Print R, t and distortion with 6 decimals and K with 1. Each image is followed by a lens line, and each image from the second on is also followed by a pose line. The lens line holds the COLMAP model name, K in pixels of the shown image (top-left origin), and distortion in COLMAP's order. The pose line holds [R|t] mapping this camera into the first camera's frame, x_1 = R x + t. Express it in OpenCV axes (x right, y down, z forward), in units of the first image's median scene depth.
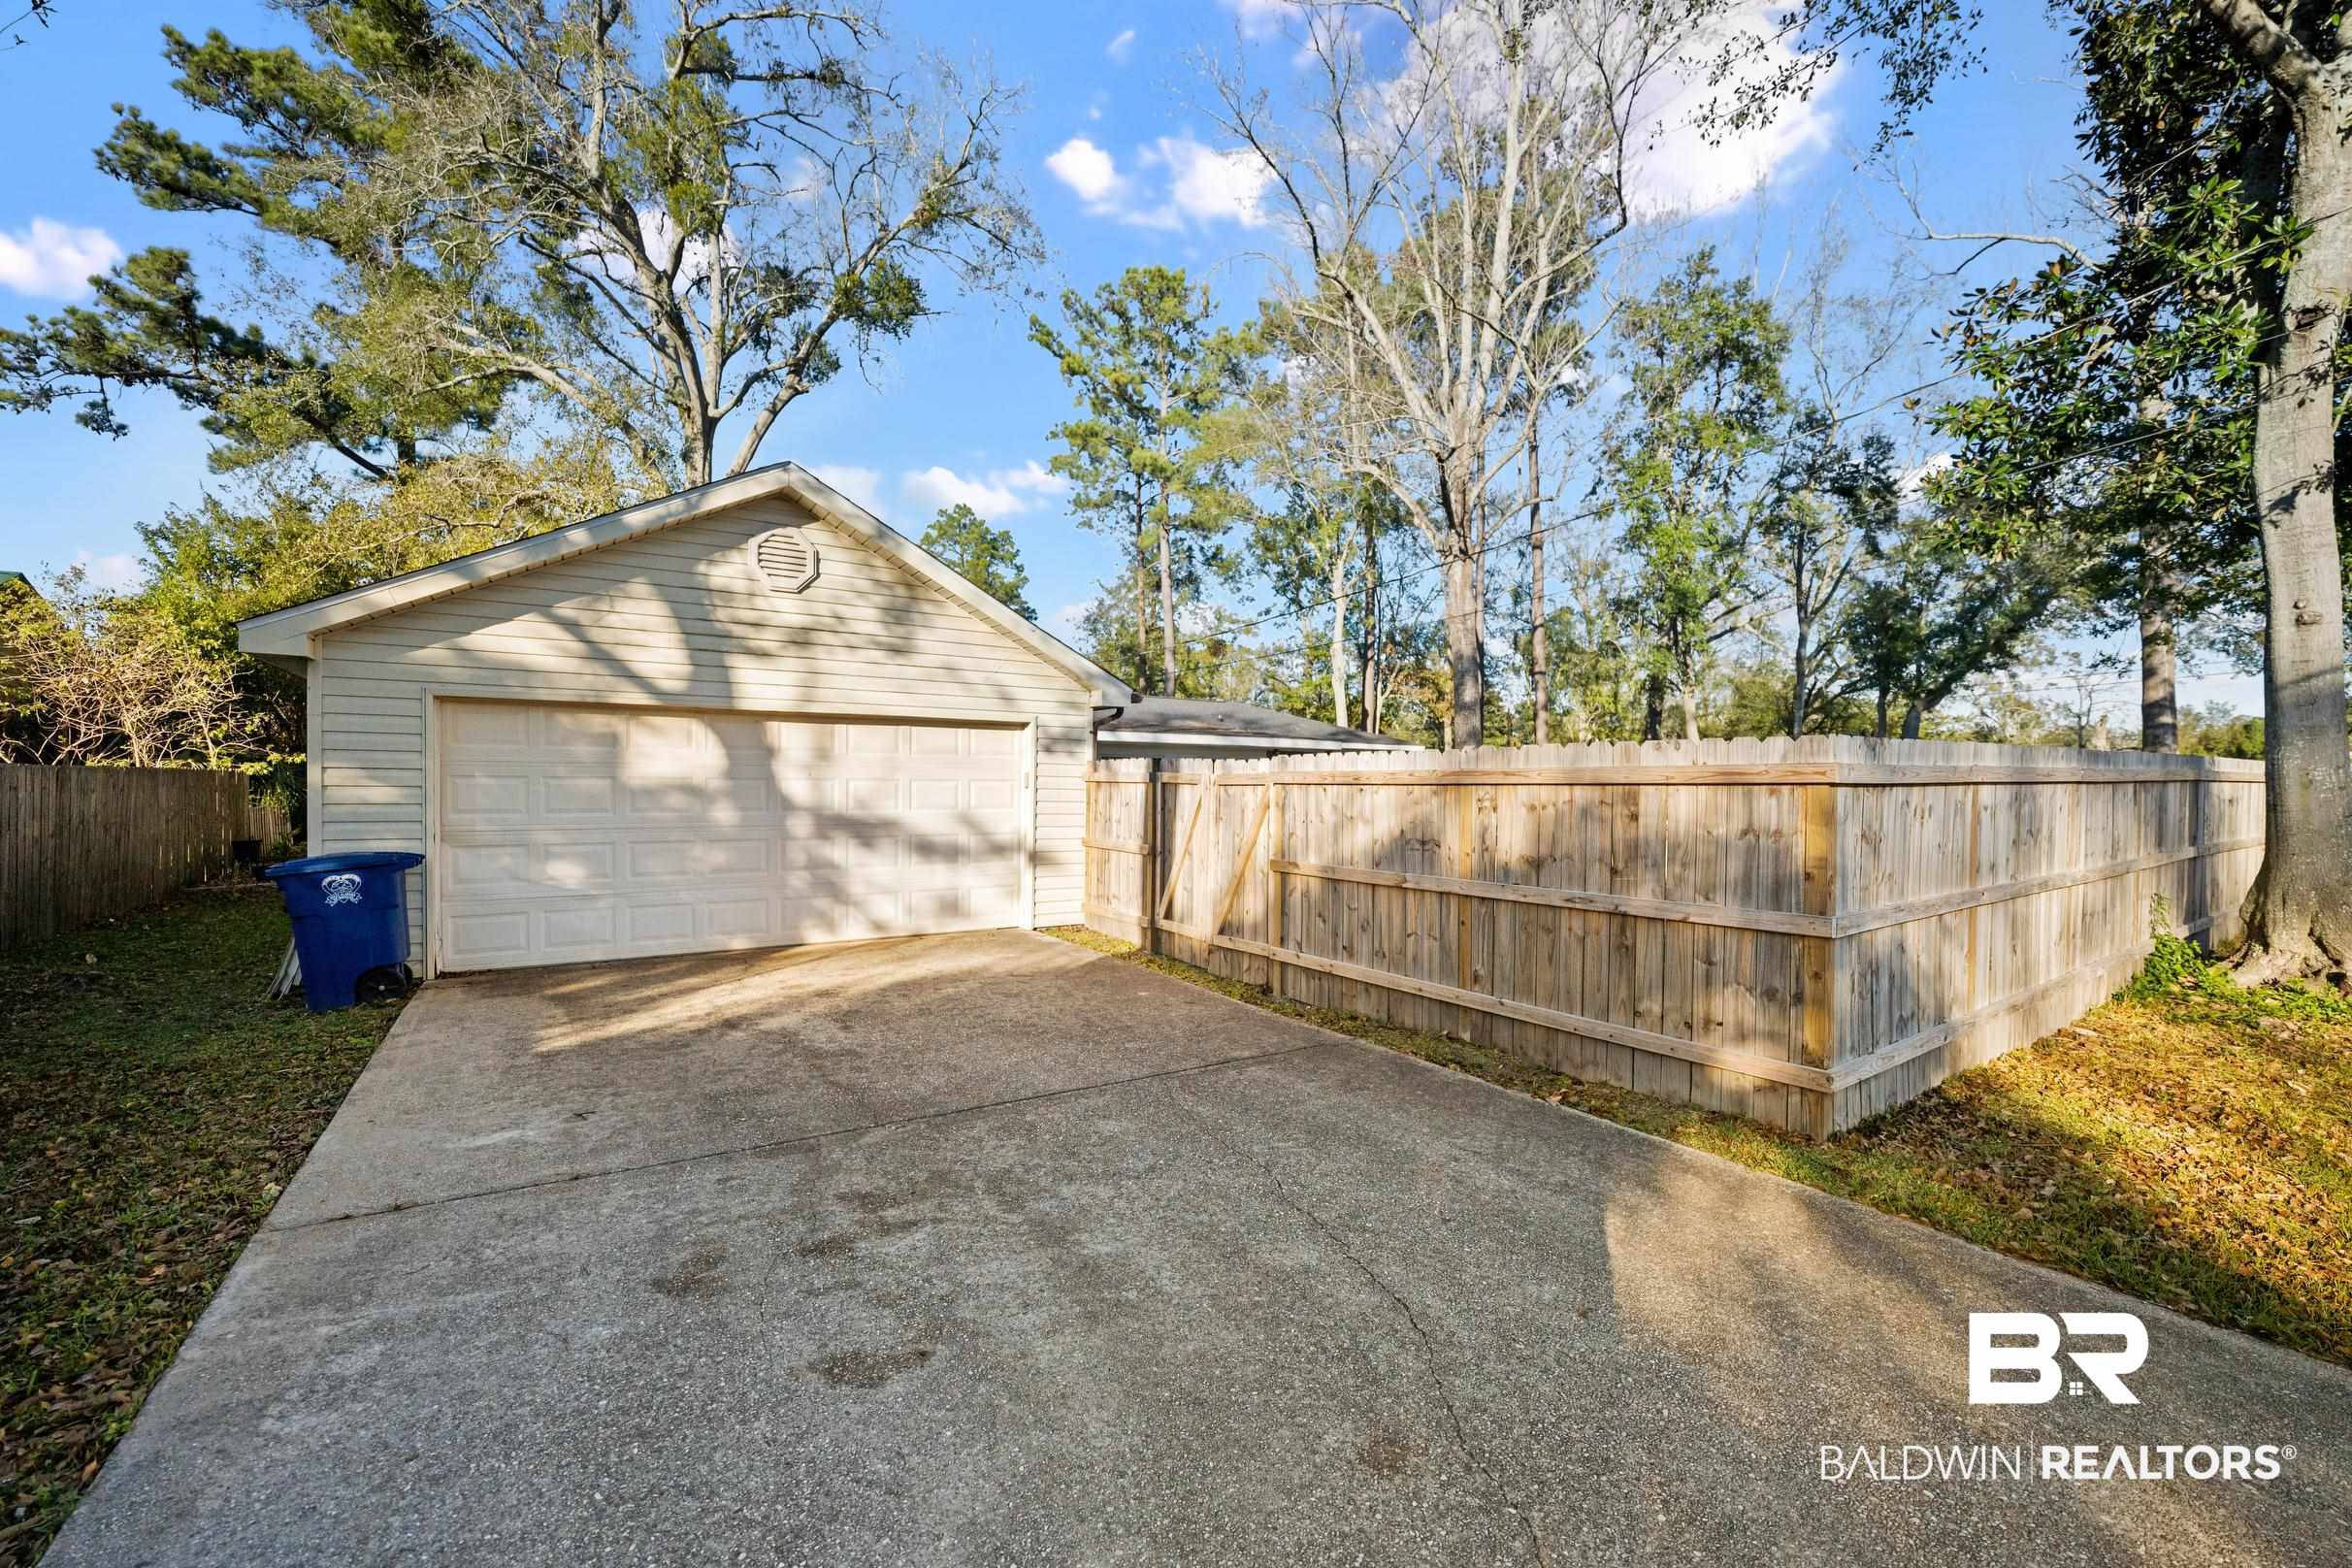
lens RADIAL K [[928.9, 0, 1173.2], [0, 928.9, 786.2], [0, 0, 1]] dist [-0.004379, 0.000259]
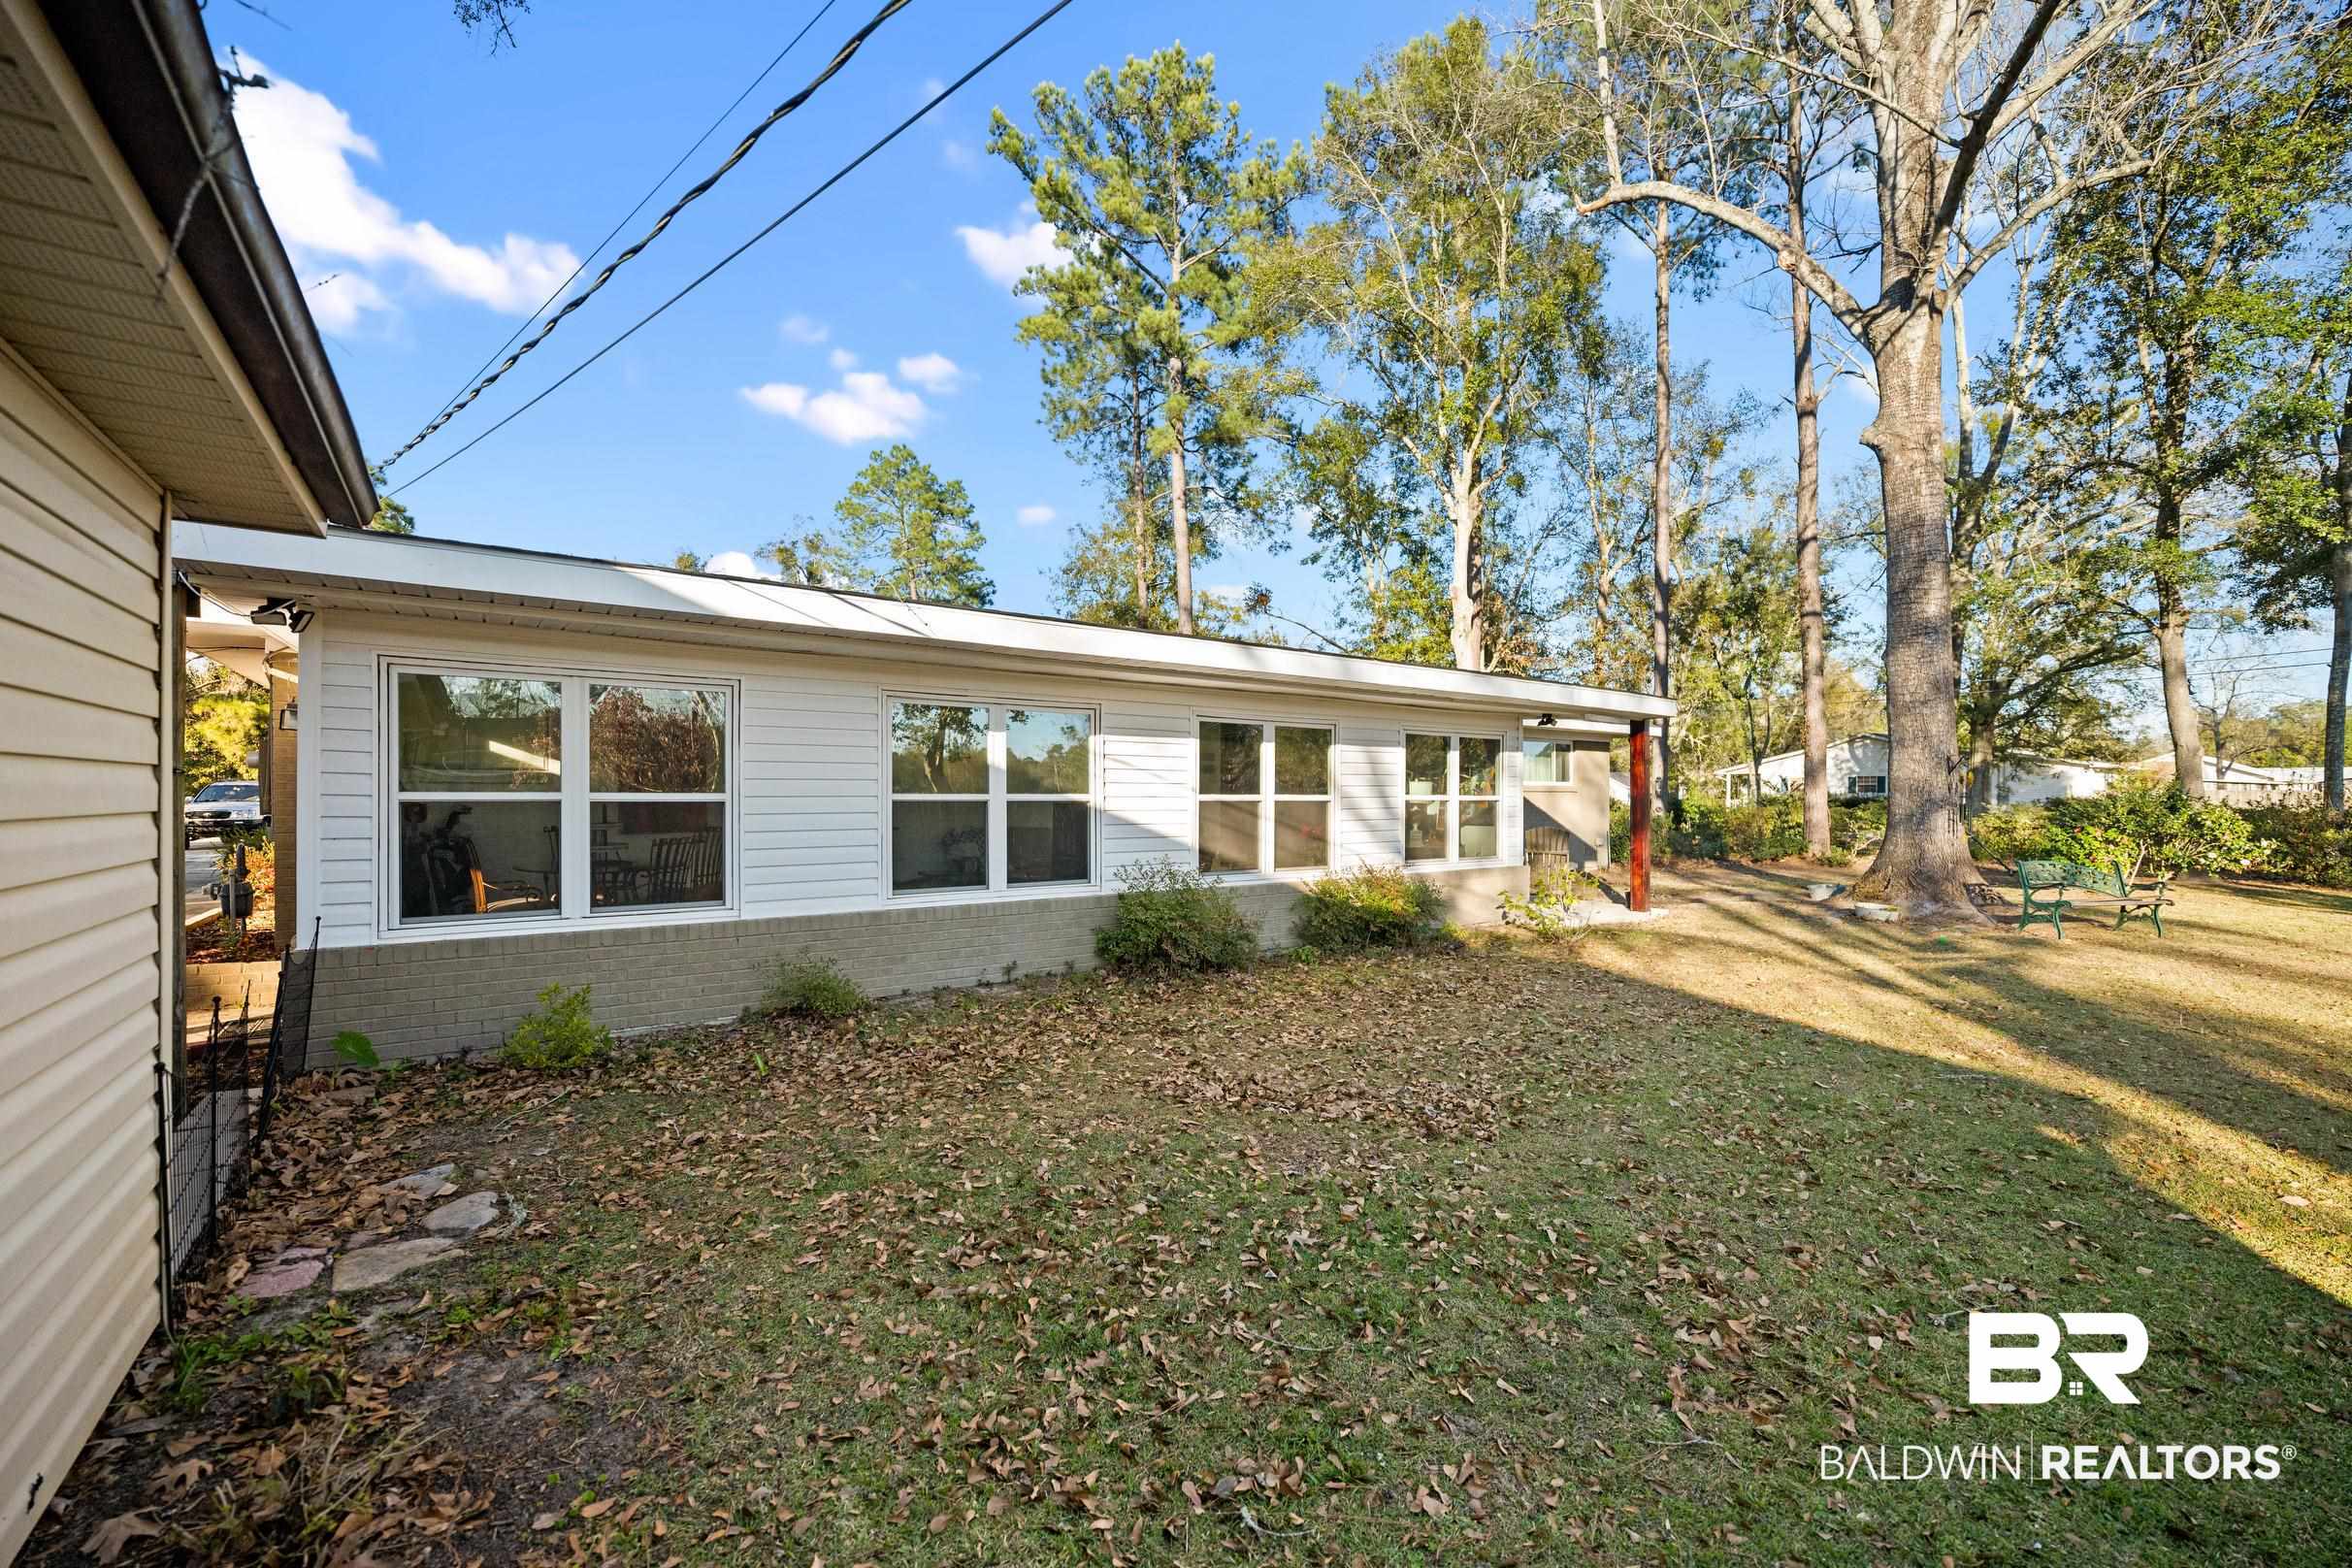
lens RADIAL K [[928.9, 0, 1178.6], [0, 928.9, 790.4], [0, 0, 1]] dist [-0.004379, 0.000259]
pose [[0.998497, -0.005192, 0.054555, -0.044810], [0.005570, 0.999961, -0.006781, 0.000626], [-0.054517, 0.007074, 0.998488, 0.251607]]
